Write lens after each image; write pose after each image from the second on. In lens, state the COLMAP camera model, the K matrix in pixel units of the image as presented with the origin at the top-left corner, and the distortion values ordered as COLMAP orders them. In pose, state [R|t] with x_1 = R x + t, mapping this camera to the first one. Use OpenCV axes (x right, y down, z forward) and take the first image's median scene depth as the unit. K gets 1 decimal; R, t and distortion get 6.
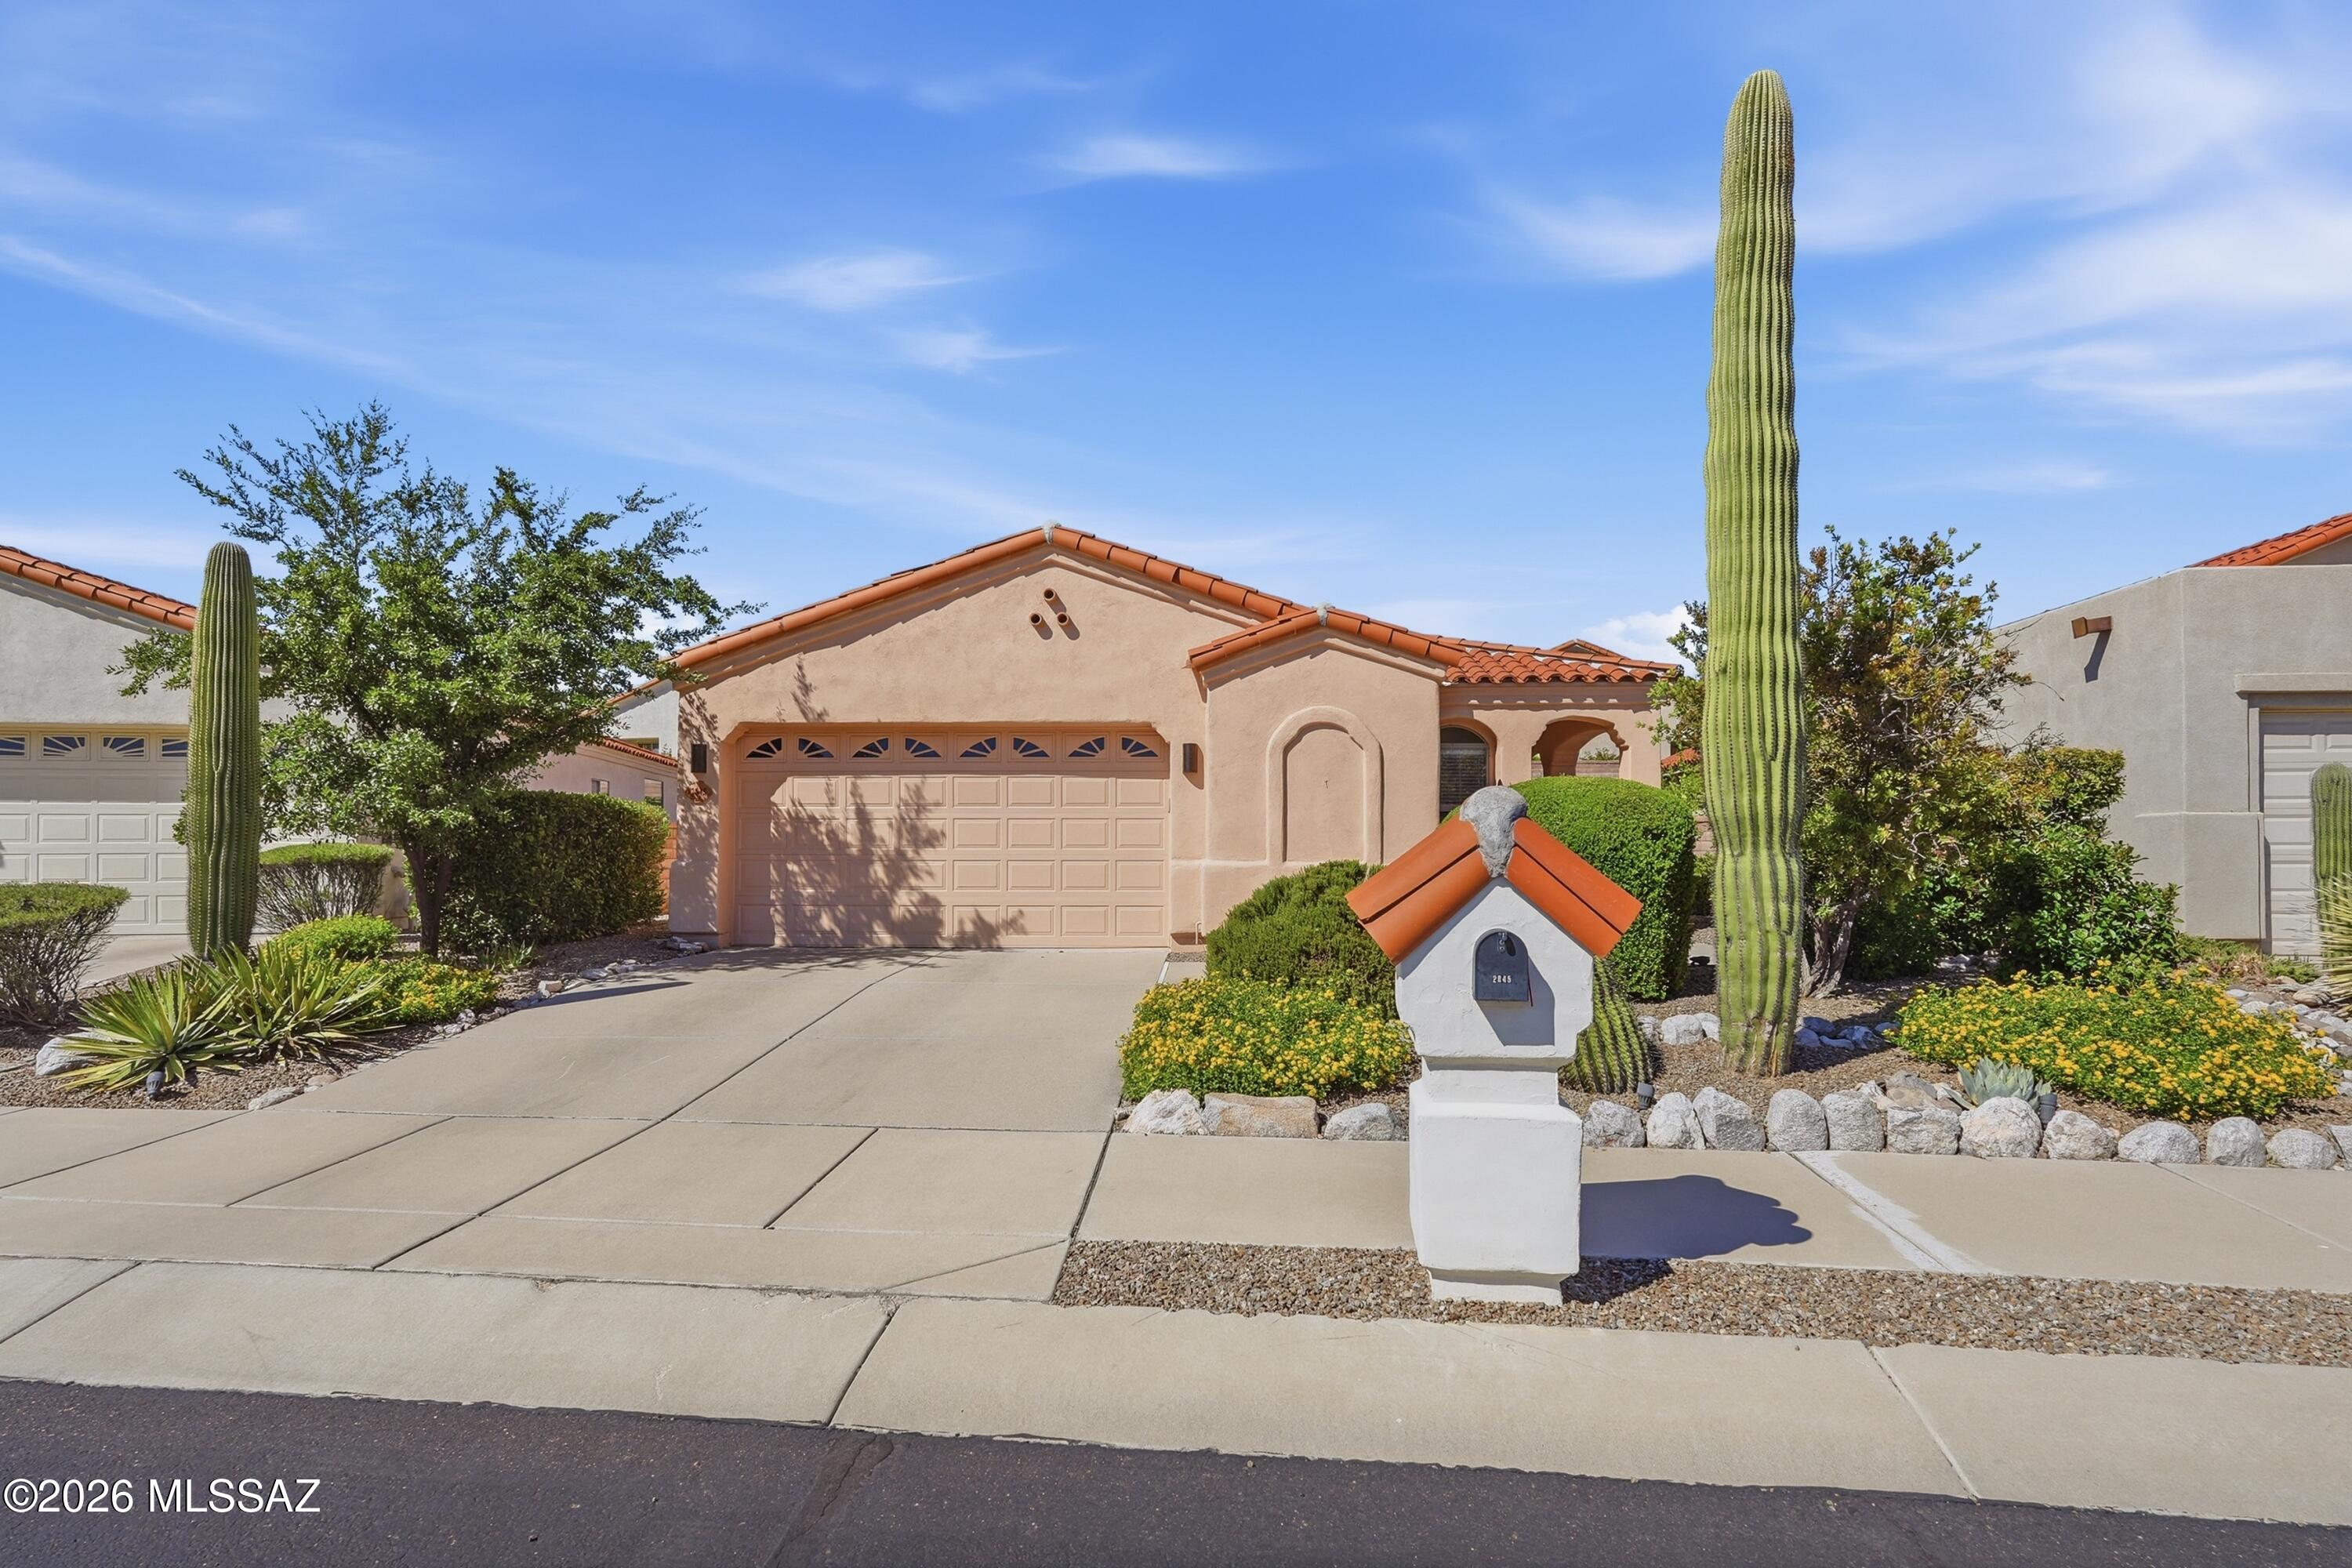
lens RADIAL K [[1065.1, 0, 1171.7], [0, 1065.1, 796.5], [0, 0, 1]] dist [-0.003435, 0.000004]
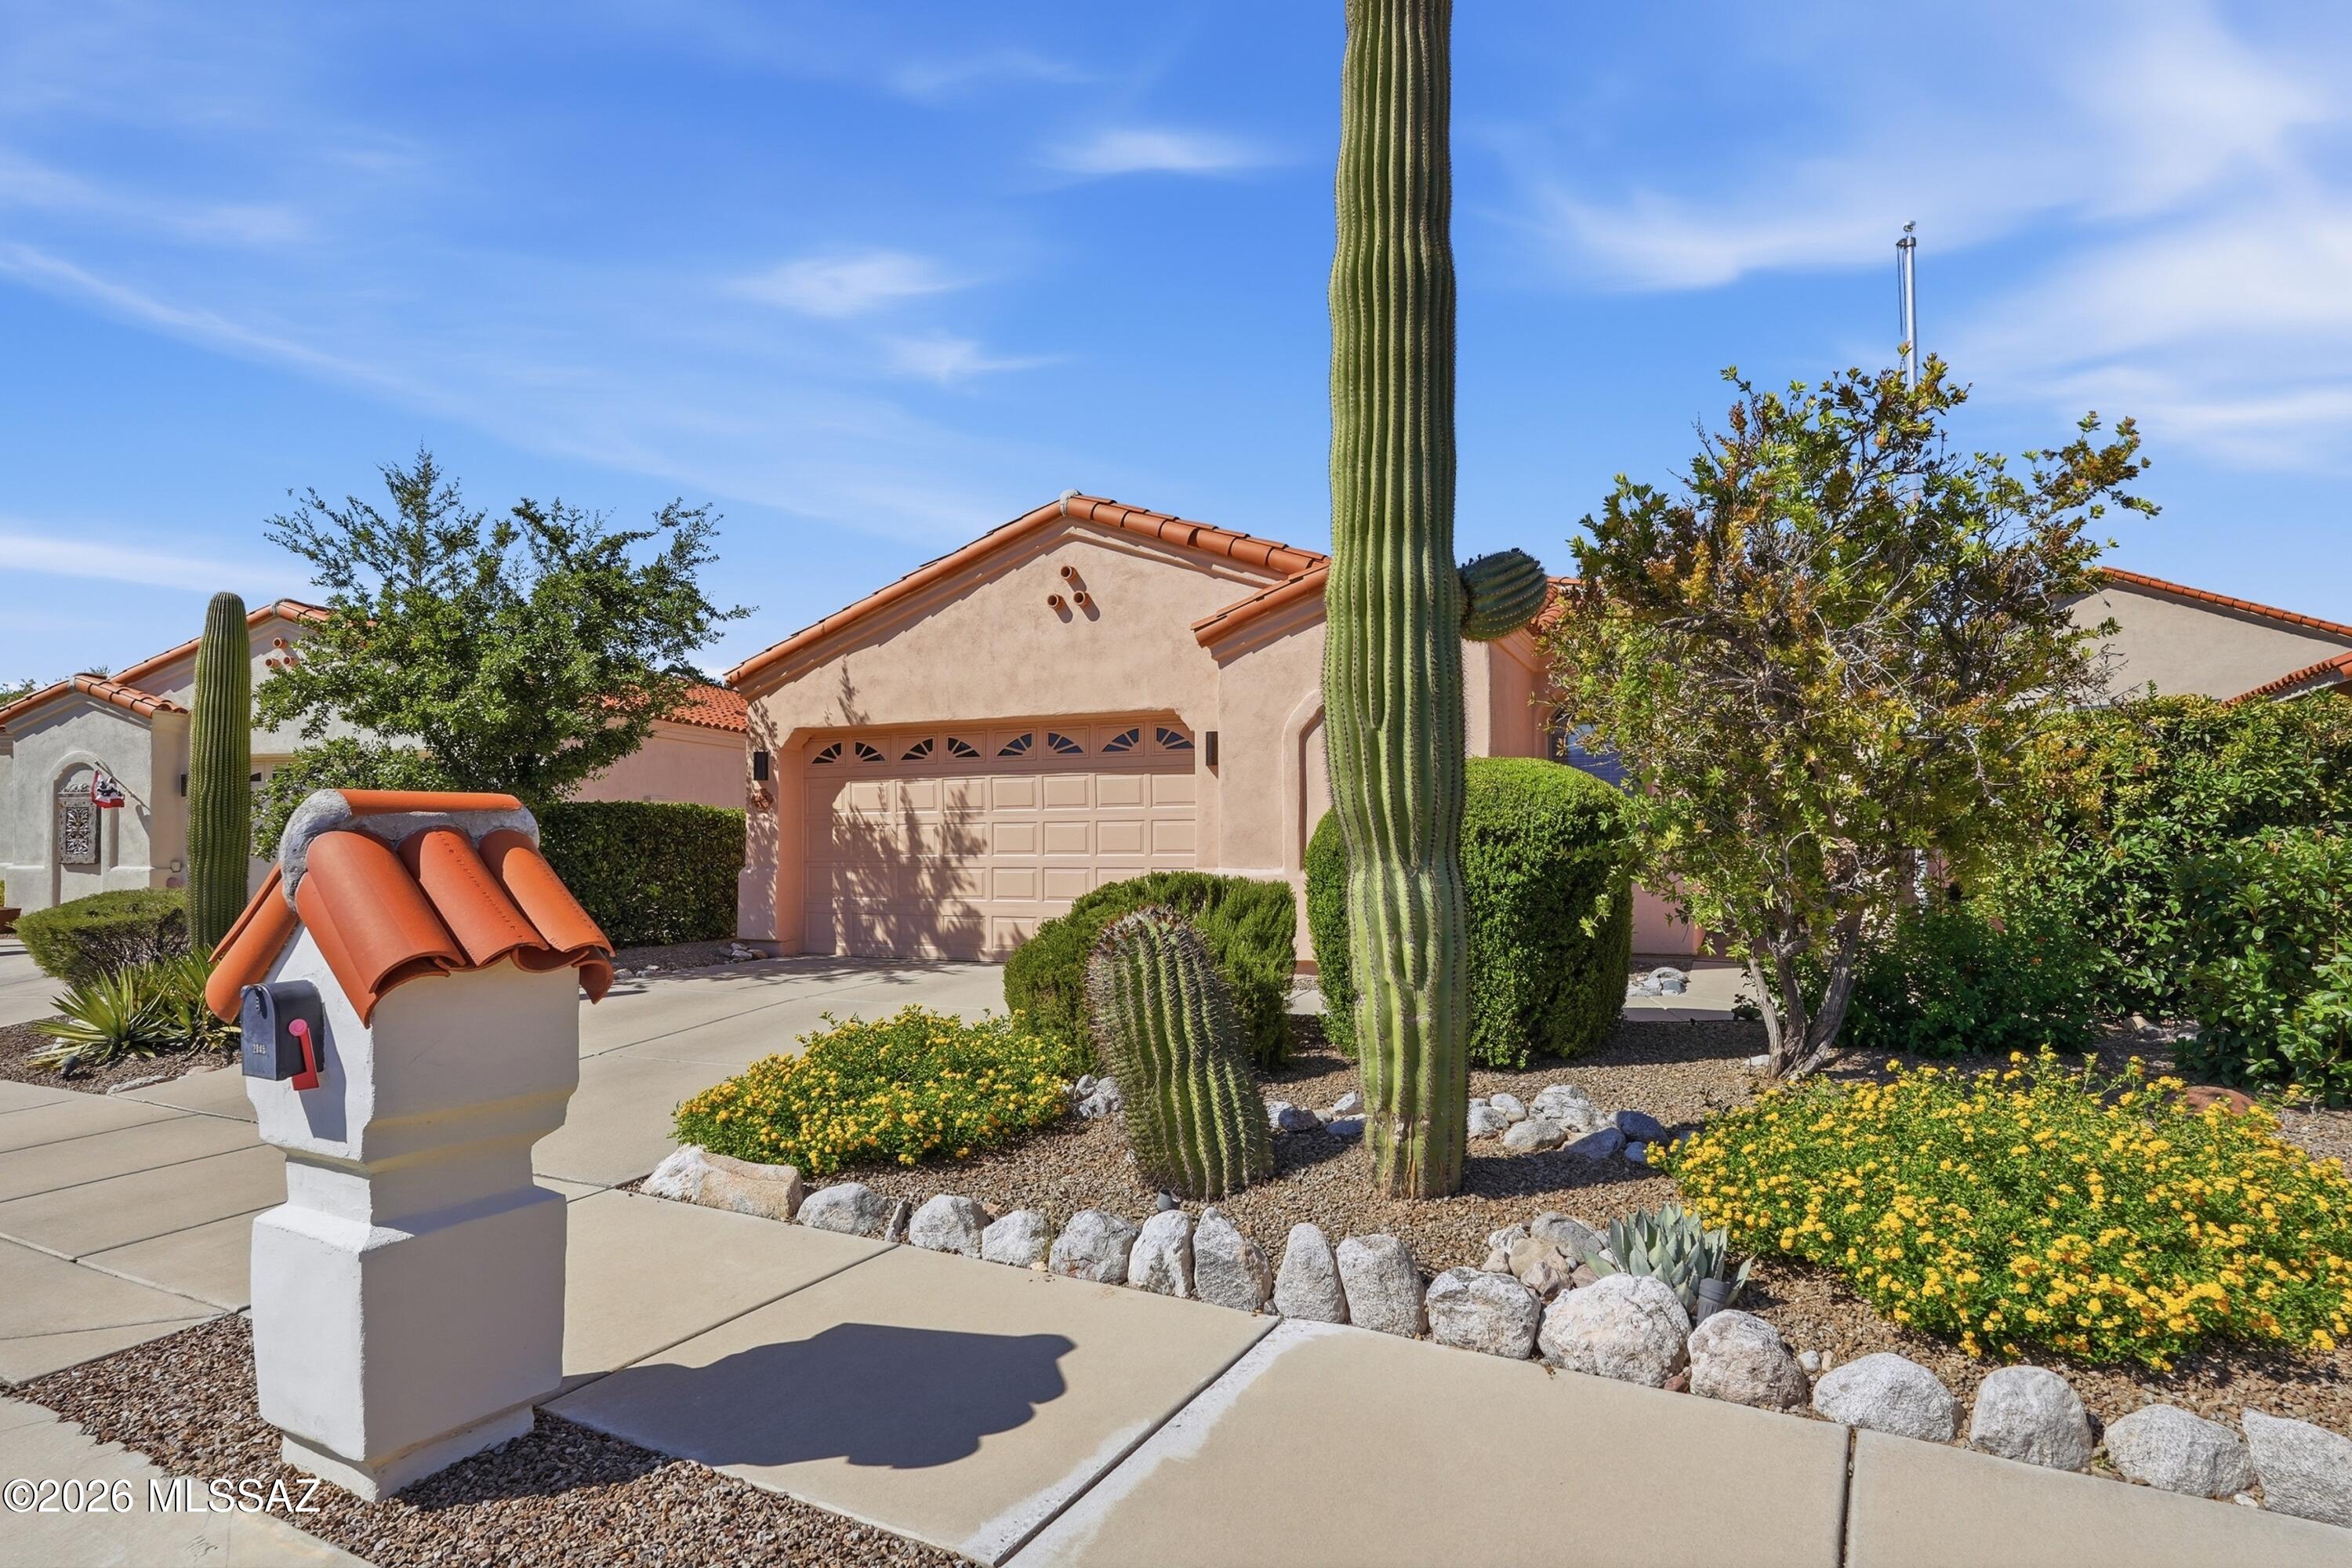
lens RADIAL K [[1160.3, 0, 1176.0], [0, 1160.3, 784.0], [0, 0, 1]] dist [-0.001530, -0.000304]
pose [[0.938801, -0.025180, -0.343538, 0.297734], [0.022242, 0.999675, -0.012492, 0.003010], [0.343741, 0.004087, 0.939056, 0.113036]]
